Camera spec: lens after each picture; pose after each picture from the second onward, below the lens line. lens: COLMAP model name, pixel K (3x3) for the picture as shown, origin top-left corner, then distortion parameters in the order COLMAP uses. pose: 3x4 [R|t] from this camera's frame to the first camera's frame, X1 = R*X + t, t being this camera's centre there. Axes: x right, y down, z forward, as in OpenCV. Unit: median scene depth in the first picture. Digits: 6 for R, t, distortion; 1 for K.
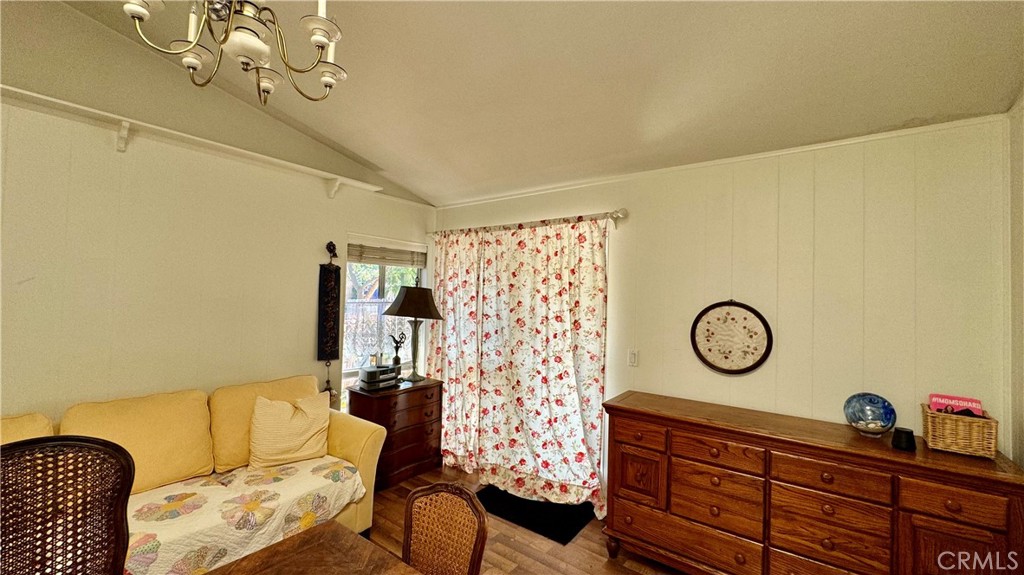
lens RADIAL K [[411.7, 0, 512.0], [0, 411.7, 287.5], [0, 0, 1]] dist [-0.002961, -0.000379]
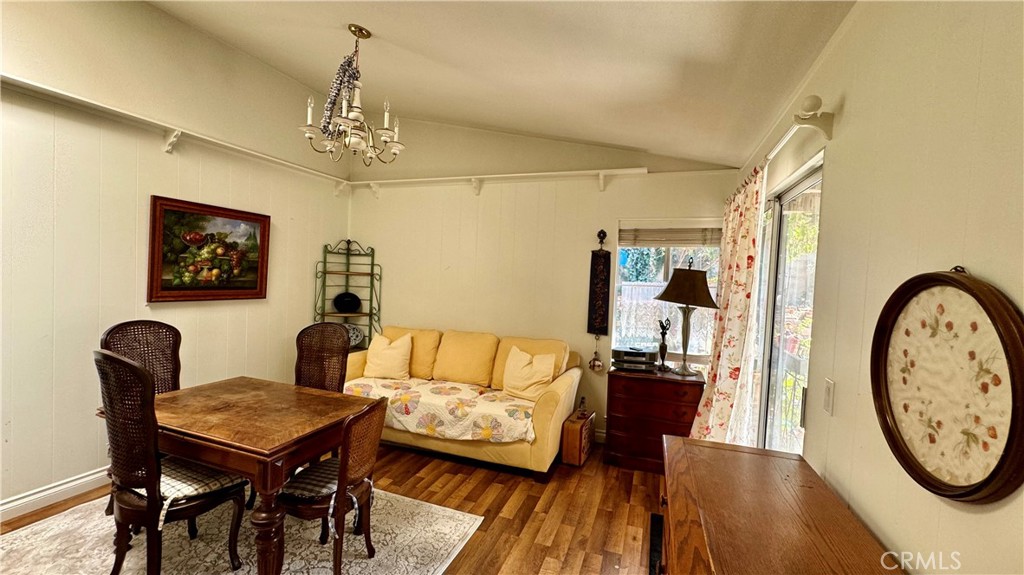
lens RADIAL K [[411.7, 0, 512.0], [0, 411.7, 287.5], [0, 0, 1]] dist [-0.002961, -0.000379]
pose [[0.292777, 0.014021, -0.956078, 0.572154], [-0.006598, 0.999898, 0.012643, 0.034054], [0.956158, 0.002607, 0.292840, 0.440529]]
